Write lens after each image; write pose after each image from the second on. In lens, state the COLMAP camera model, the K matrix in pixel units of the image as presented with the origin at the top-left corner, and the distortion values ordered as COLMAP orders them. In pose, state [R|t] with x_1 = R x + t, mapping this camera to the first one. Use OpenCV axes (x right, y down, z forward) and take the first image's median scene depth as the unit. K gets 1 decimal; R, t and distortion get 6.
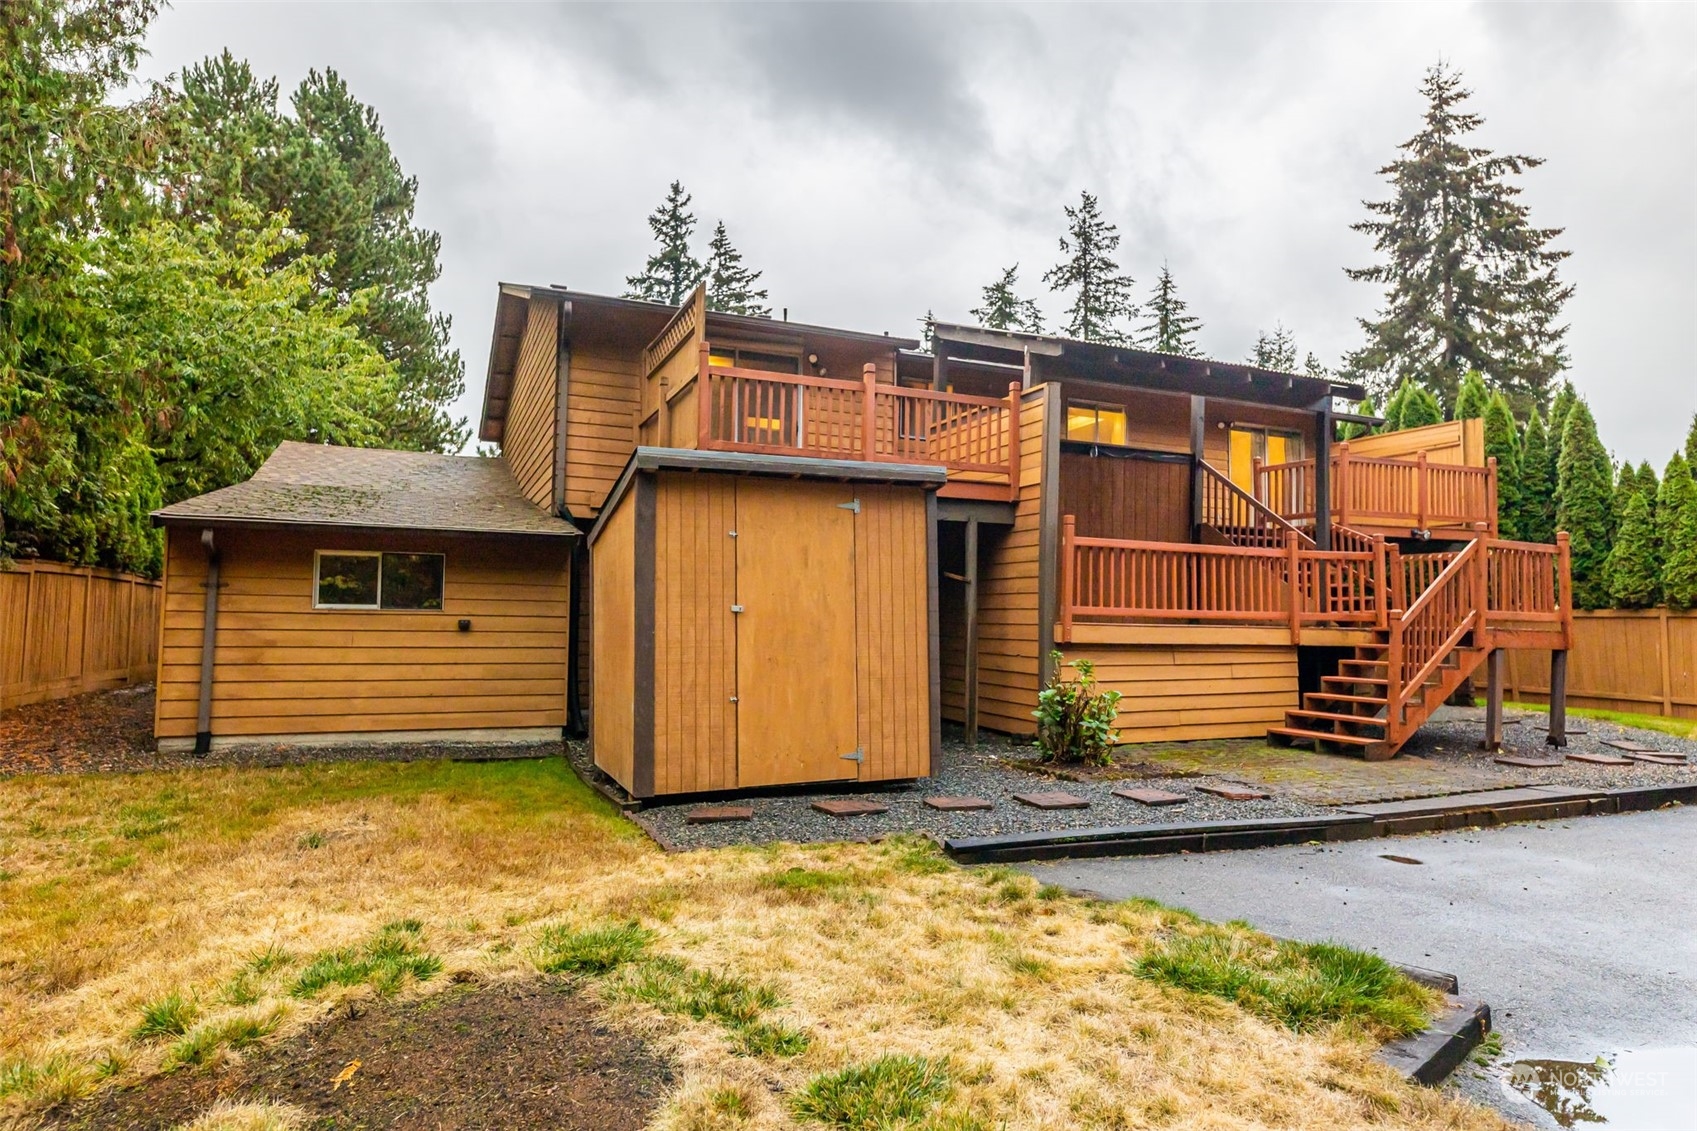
lens RADIAL K [[961.5, 0, 847.8], [0, 961.5, 567.7], [0, 0, 1]] dist [-0.005770, 0.003508]
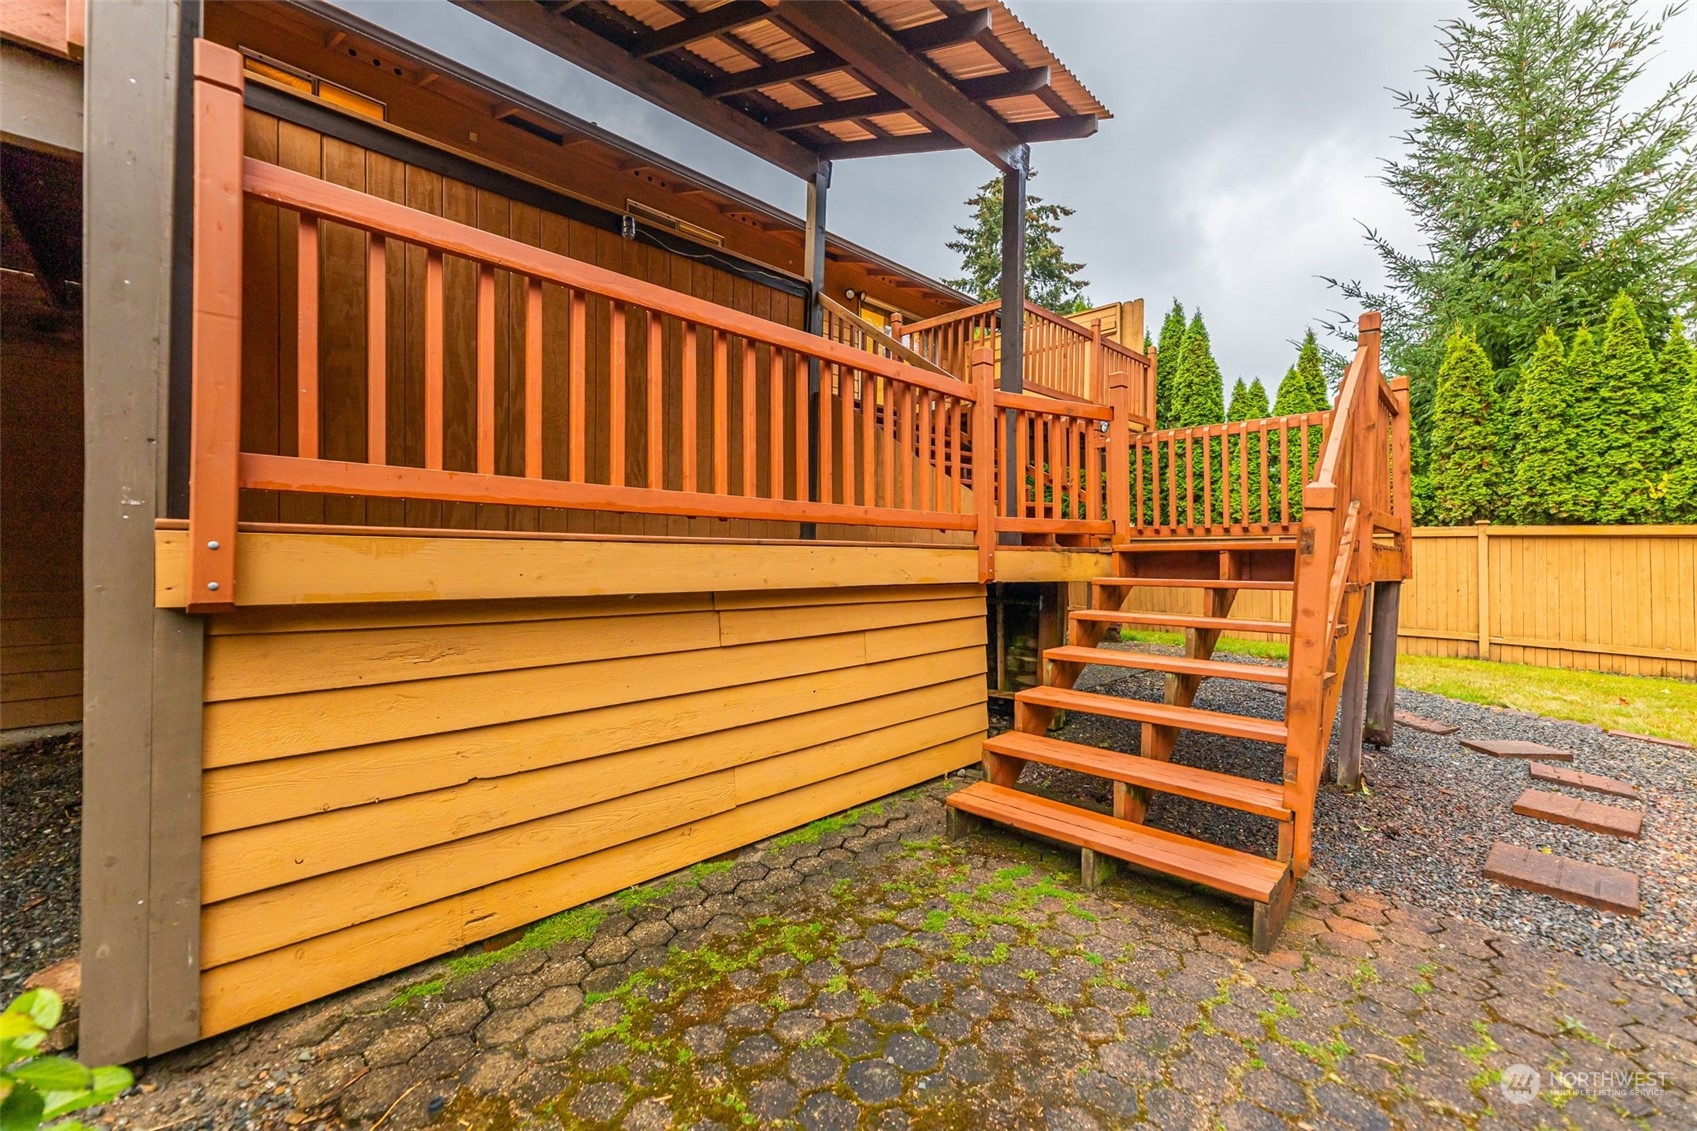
lens RADIAL K [[683.7, 0, 840.9], [0, 683.7, 554.1], [0, 0, 1]] dist [0.000048, -0.000709]
pose [[0.937158, -0.011928, 0.348702, 0.246637], [-0.006003, 0.998716, 0.050298, 0.043980], [-0.348854, -0.049230, 0.935883, 0.626761]]
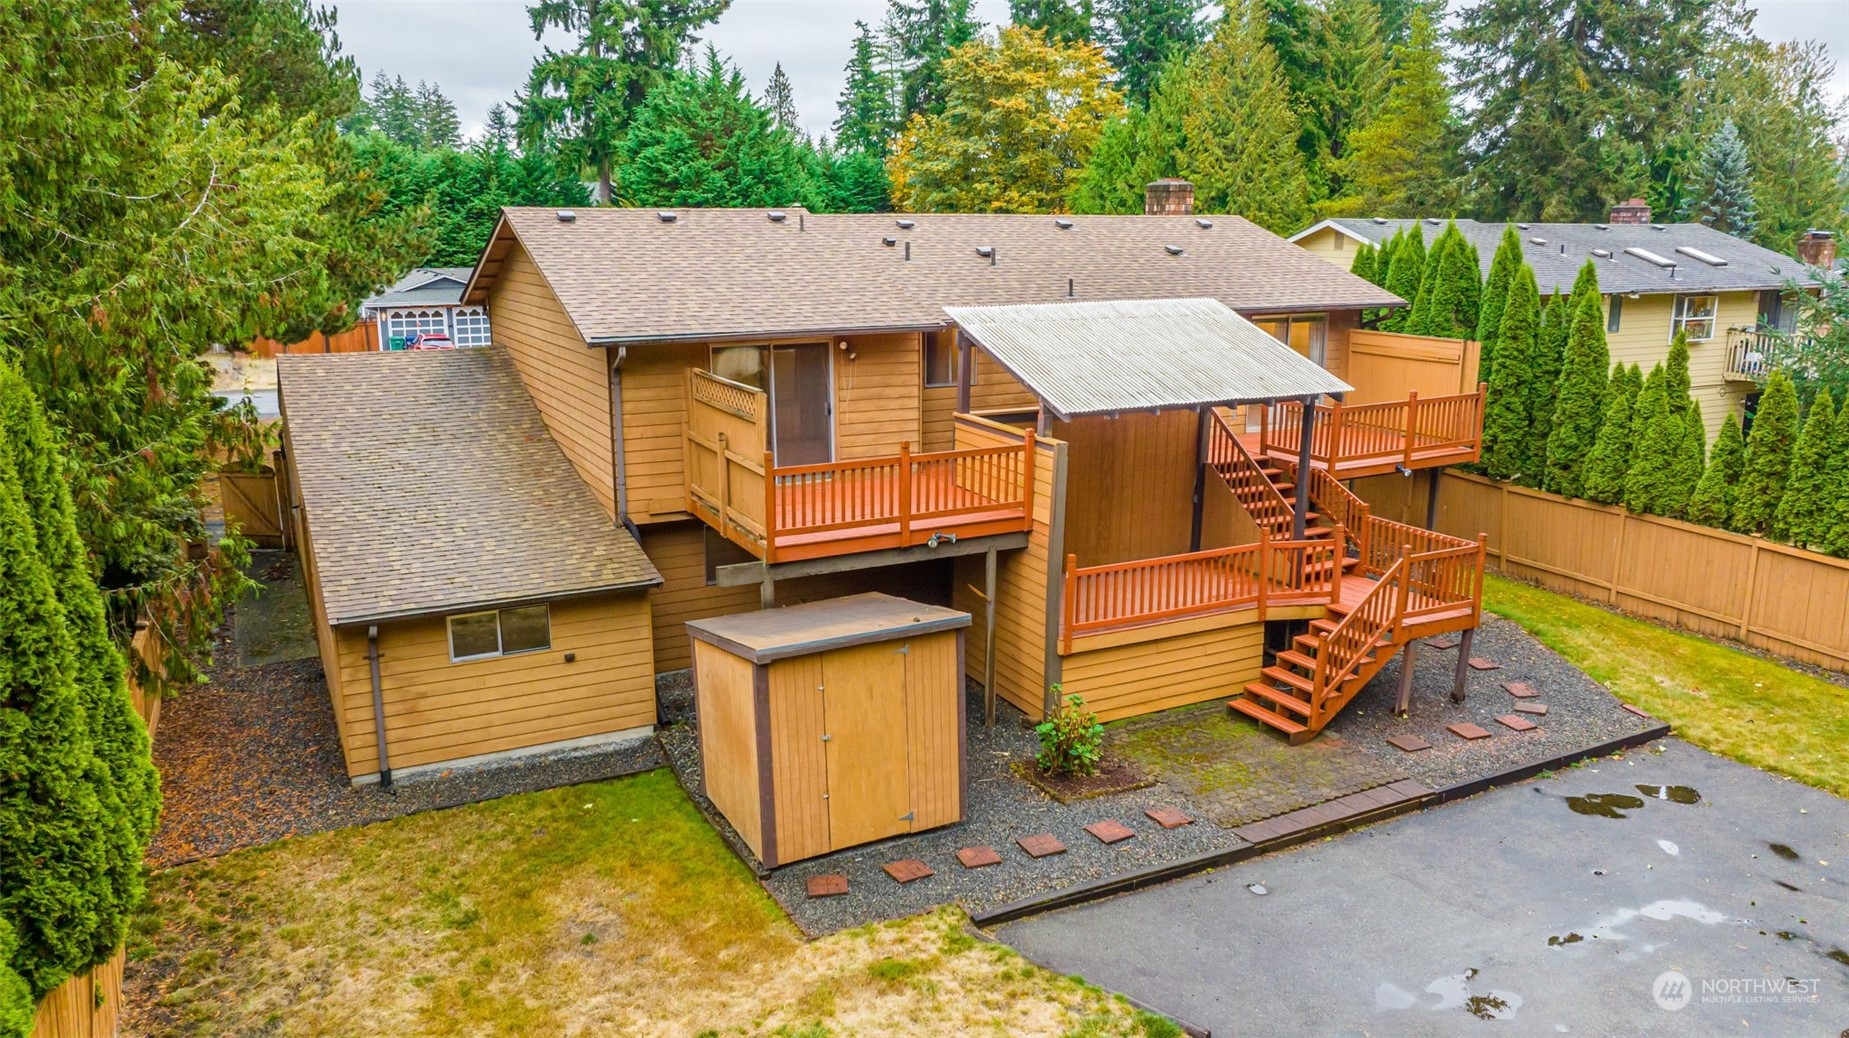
lens RADIAL K [[1272.4, 0, 920.9], [0, 1272.4, 522.3], [0, 0, 1]] dist [-0.018533, -0.004098]
pose [[0.997560, -0.027748, 0.064070, -0.046907], [0.008613, 0.959533, 0.281464, -0.432656], [-0.069287, -0.280225, 0.957431, -0.397161]]
